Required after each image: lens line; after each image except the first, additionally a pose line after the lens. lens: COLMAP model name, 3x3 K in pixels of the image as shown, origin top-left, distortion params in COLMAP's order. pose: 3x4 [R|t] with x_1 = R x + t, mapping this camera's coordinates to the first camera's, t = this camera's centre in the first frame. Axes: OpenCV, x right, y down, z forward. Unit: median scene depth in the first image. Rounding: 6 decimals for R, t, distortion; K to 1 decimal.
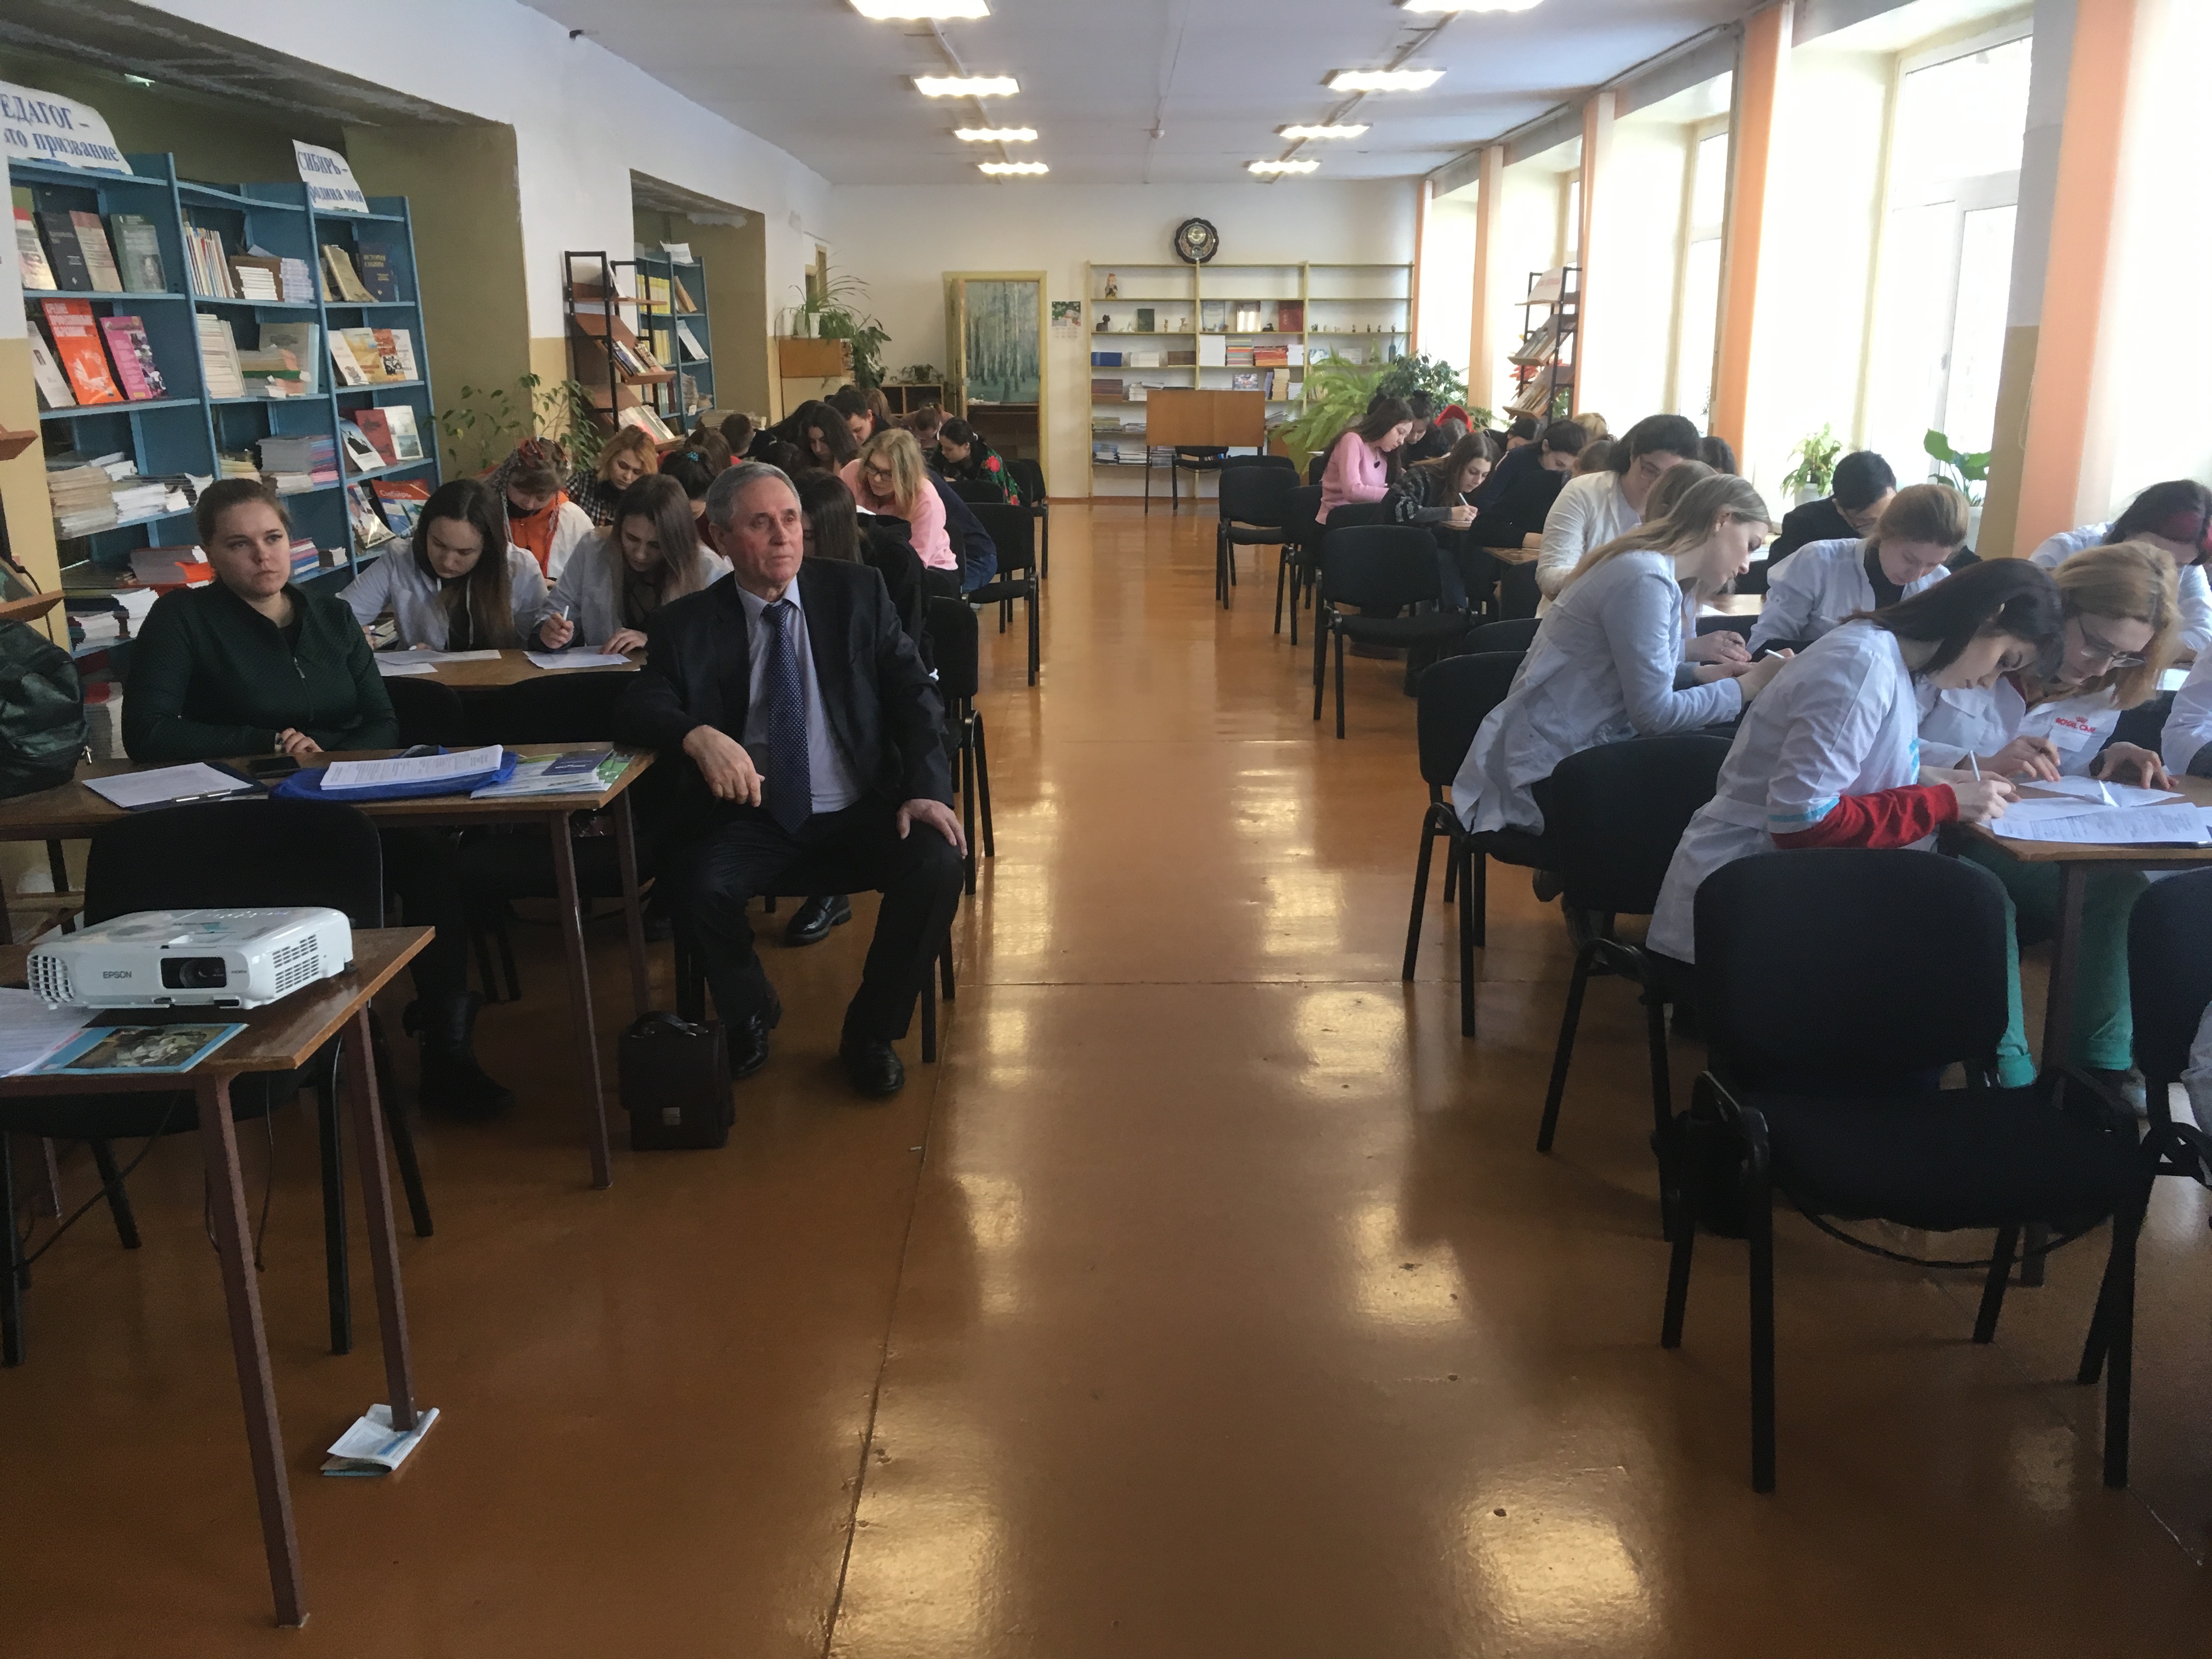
lens RADIAL K [[1829.6, 0, 1106.0], [0, 1829.6, 829.5], [0, 0, 1]] dist [-0.066421, -0.003859]
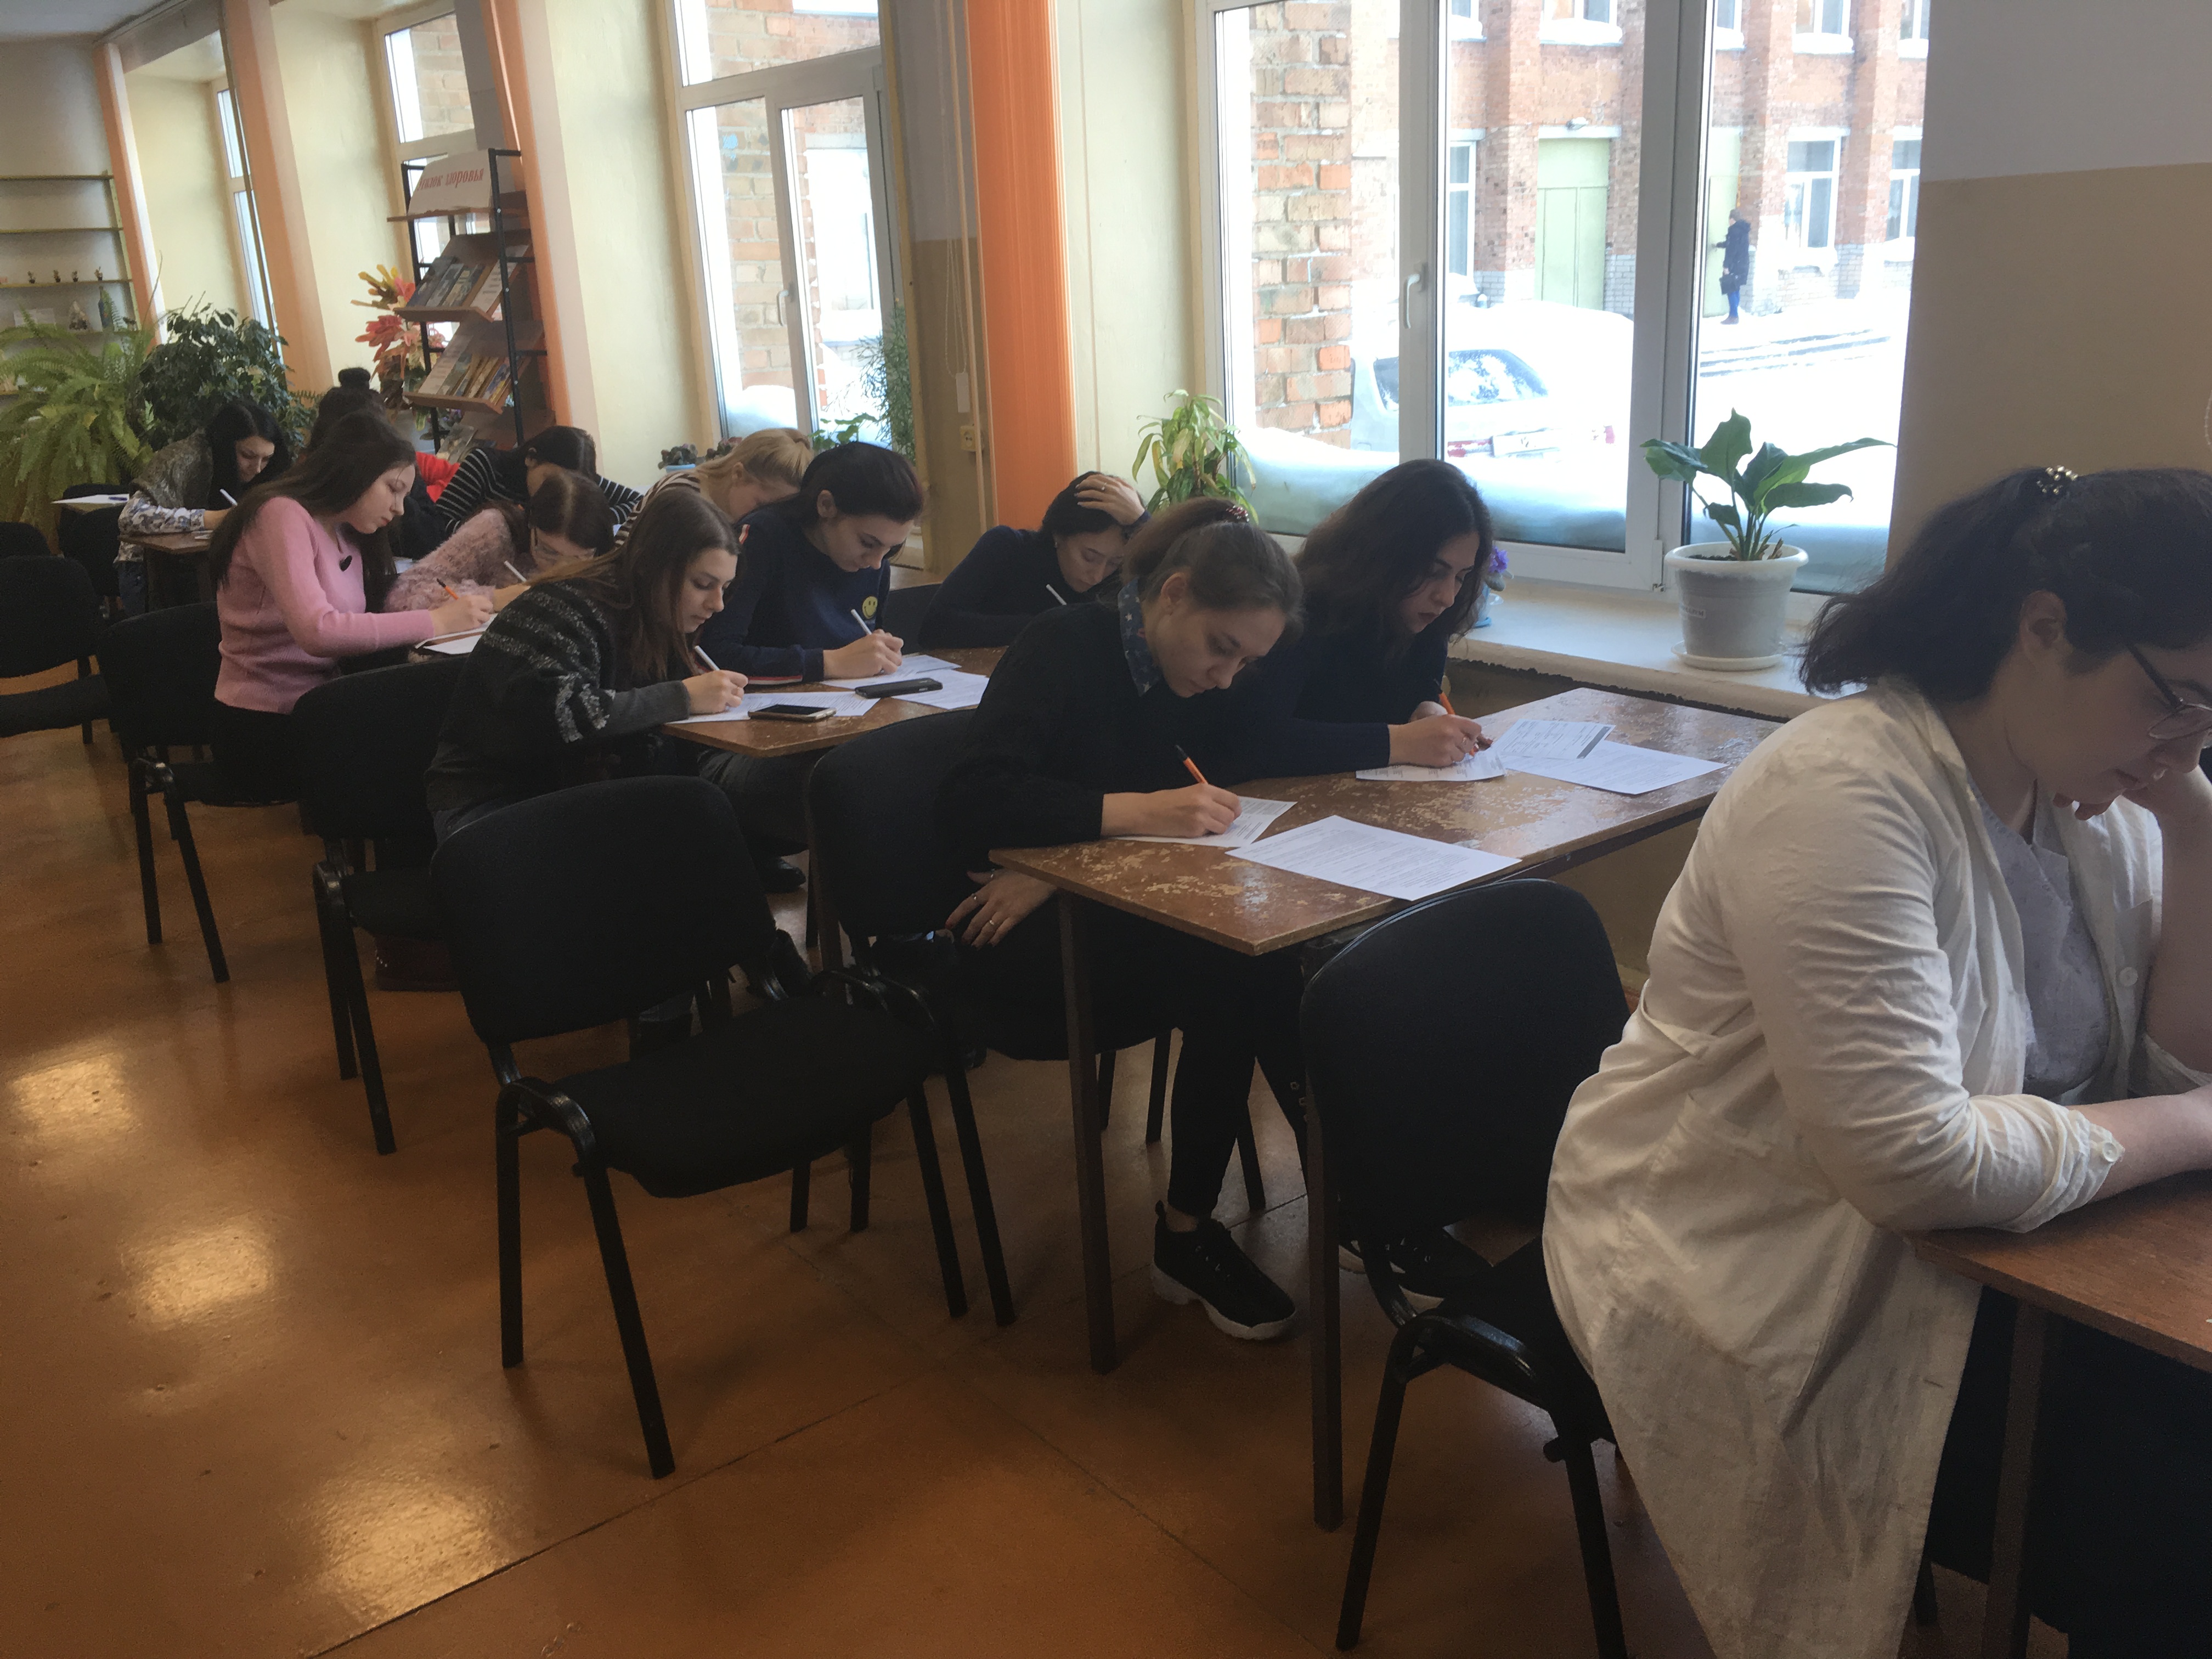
lens RADIAL K [[1912.4, 0, 1106.0], [0, 1912.4, 829.5], [0, 0, 1]] dist [-0.003752, -0.008837]
pose [[0.786628, -0.201320, 0.583683, 0.002562], [0.191787, 0.978256, 0.078943, -0.064837], [-0.586885, 0.049844, 0.808135, 0.241426]]
